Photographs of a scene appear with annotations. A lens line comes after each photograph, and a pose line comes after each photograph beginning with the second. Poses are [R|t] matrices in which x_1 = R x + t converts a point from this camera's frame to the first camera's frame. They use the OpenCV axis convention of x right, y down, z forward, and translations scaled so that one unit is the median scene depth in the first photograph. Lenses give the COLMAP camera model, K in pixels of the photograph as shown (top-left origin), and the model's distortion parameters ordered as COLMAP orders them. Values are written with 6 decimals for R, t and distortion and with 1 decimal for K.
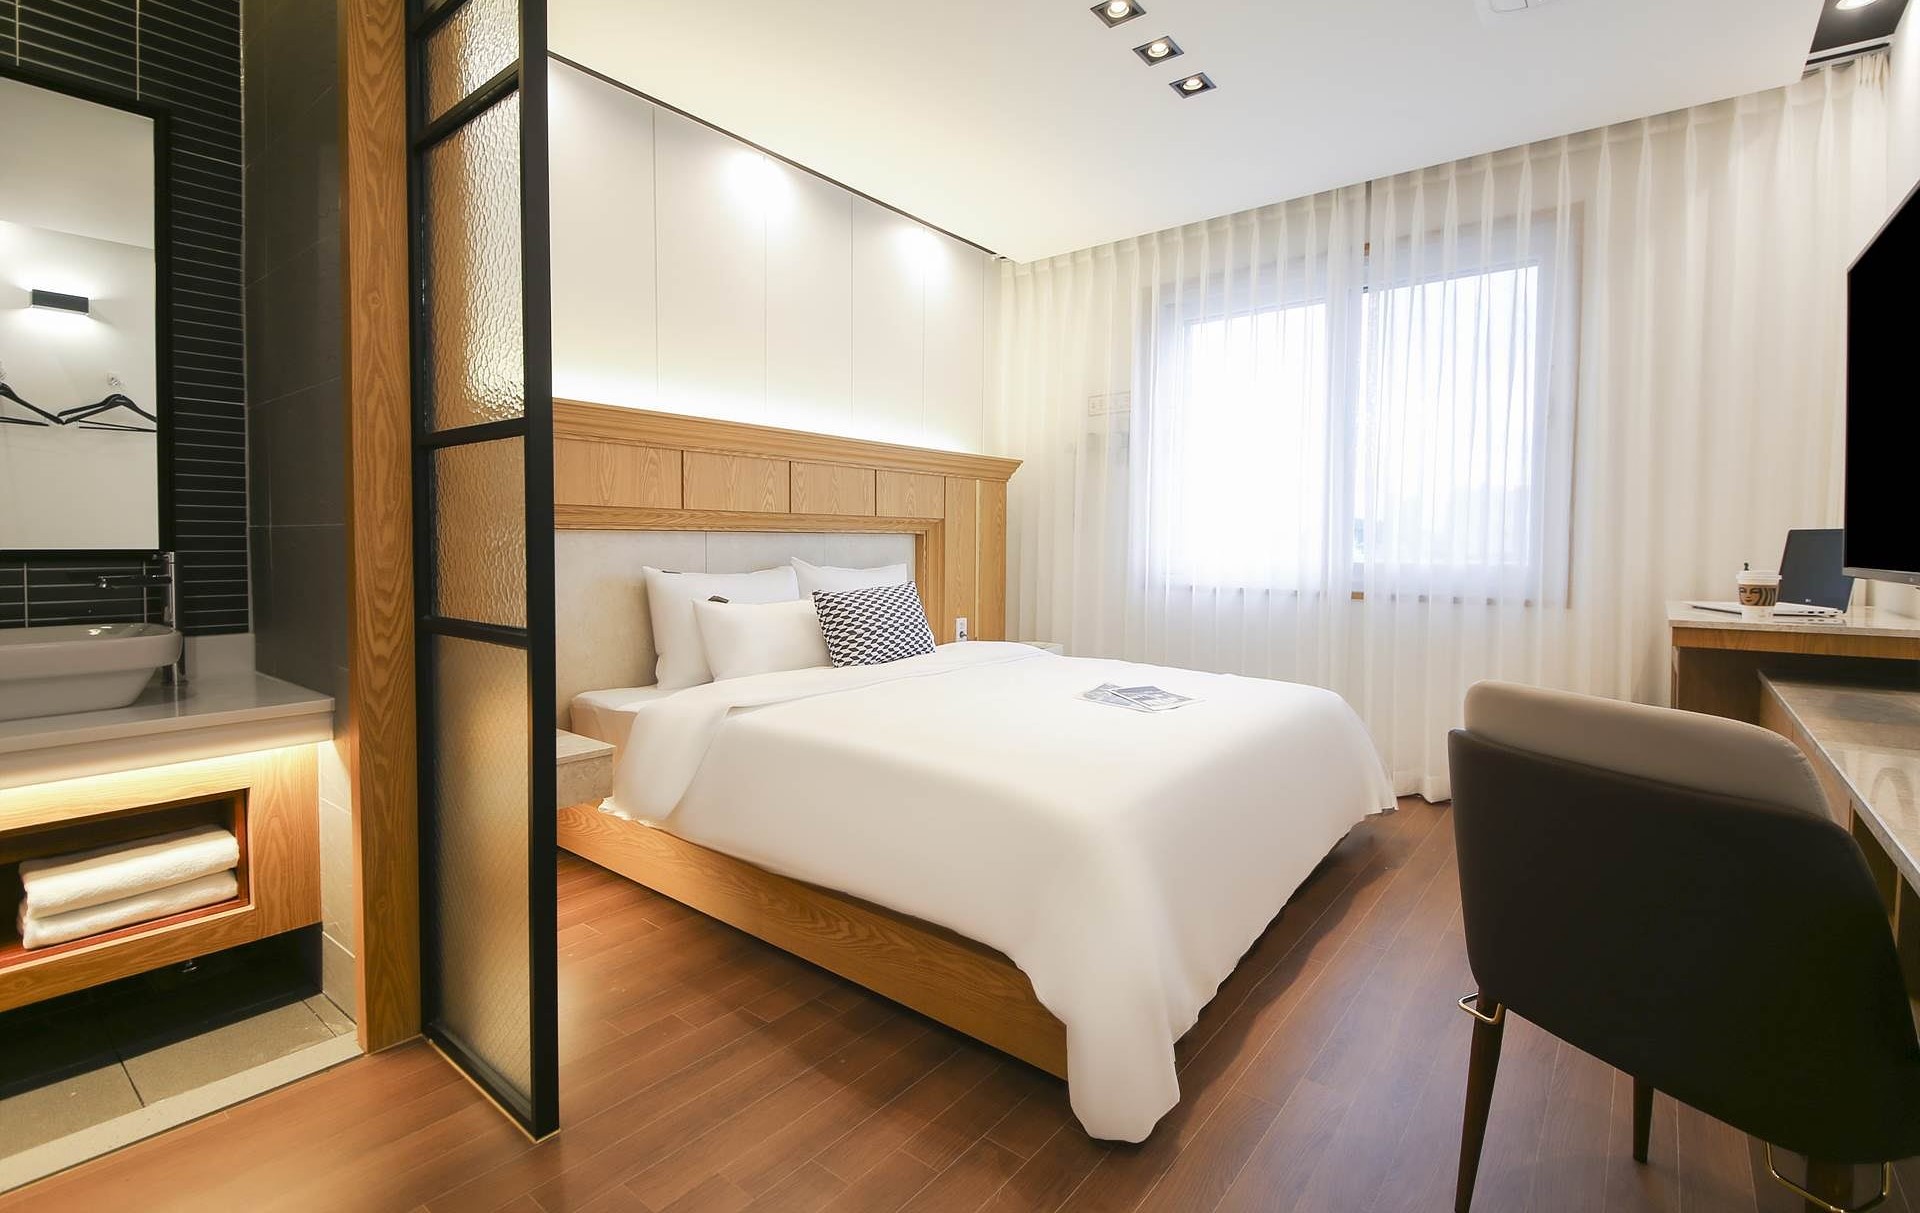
lens RADIAL K [[870.8, 0, 952.8], [0, 870.8, 561.2], [0, 0, 1]] dist [-0.011919, 0.000503]
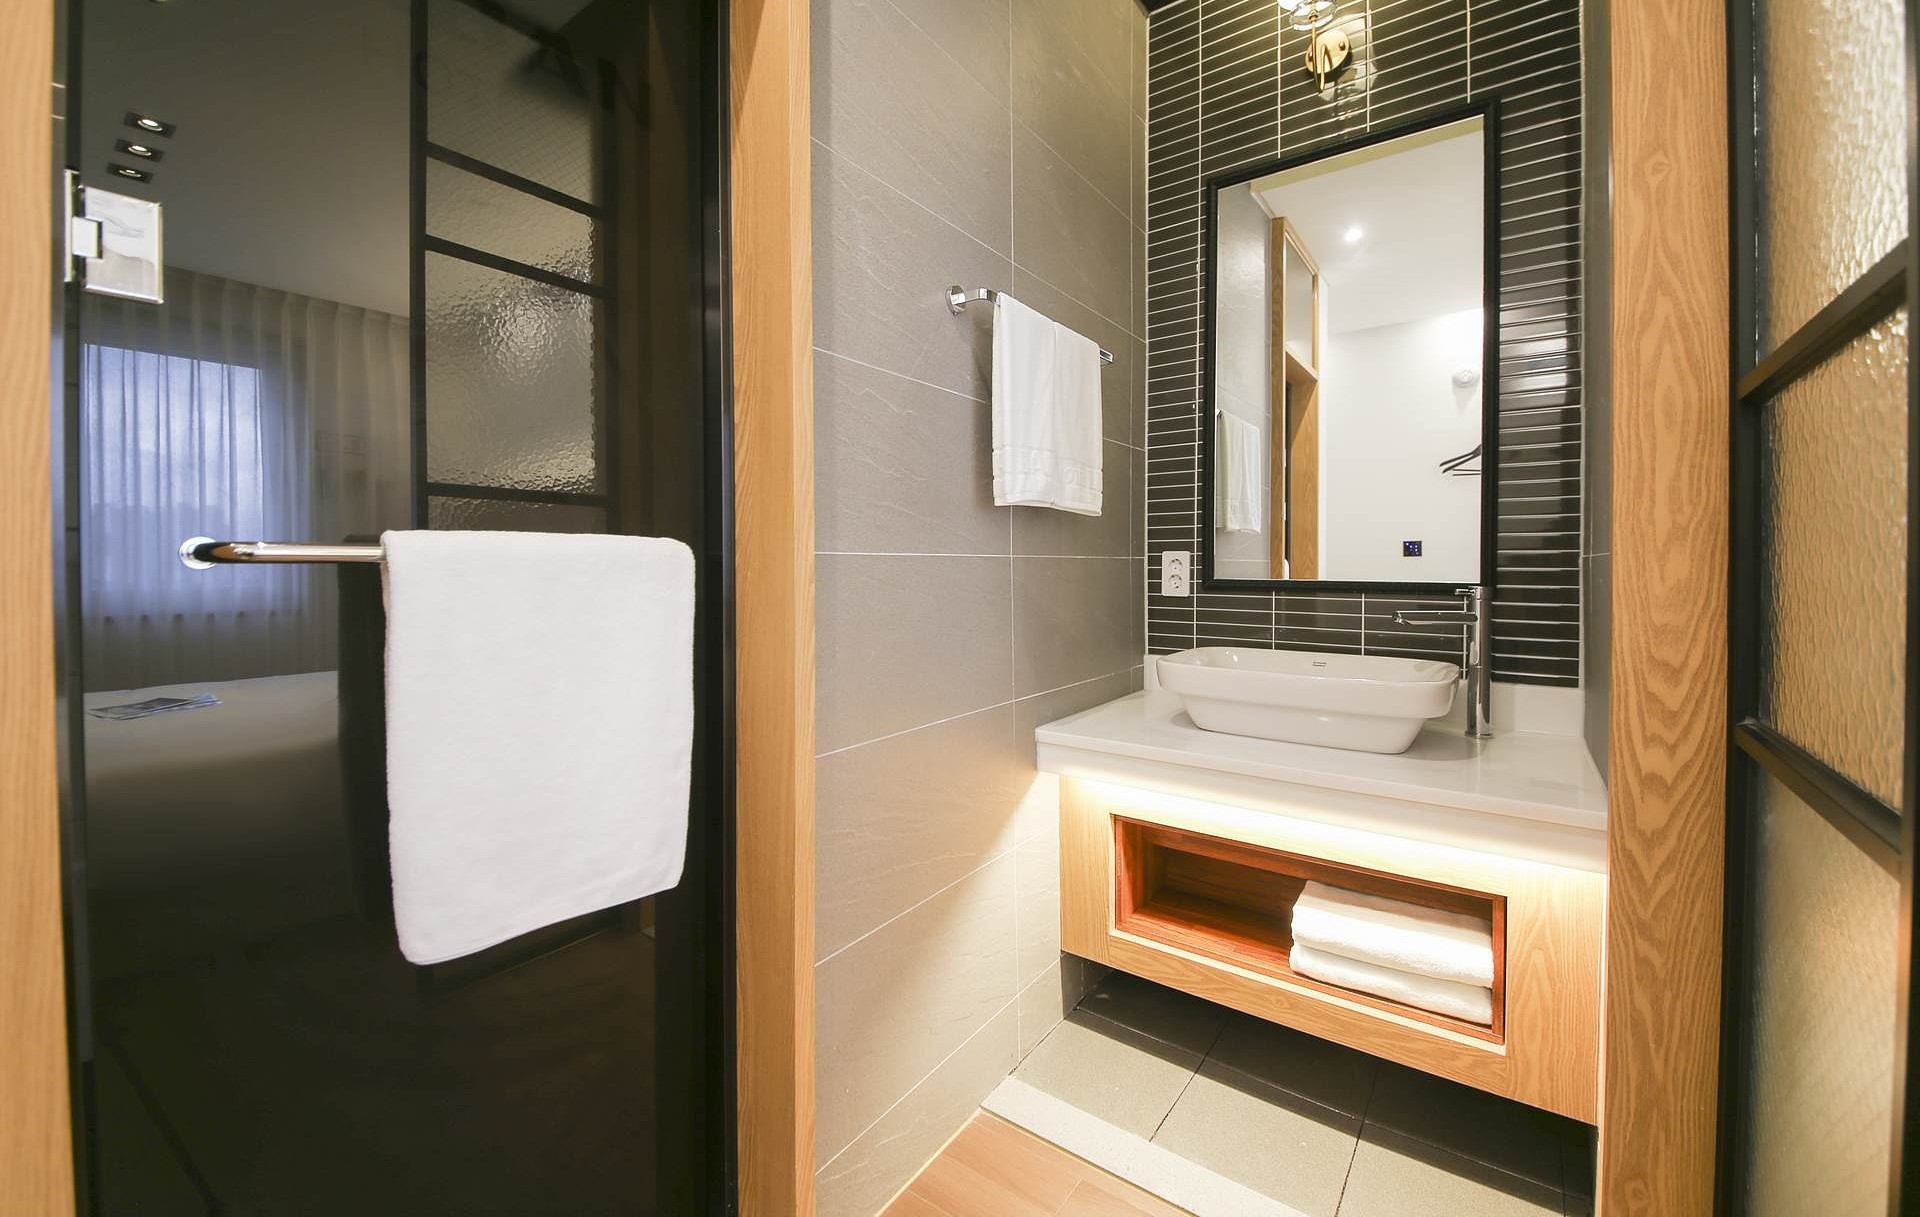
lens RADIAL K [[765.8, 0, 960.4], [0, 765.8, 574.7], [0, 0, 1]] dist [0.000674, -0.006739]
pose [[0.052673, 0.007086, -0.998587, -0.209402], [-0.027033, 0.999618, 0.005667, -0.018382], [0.998246, 0.026696, 0.052845, 0.604287]]
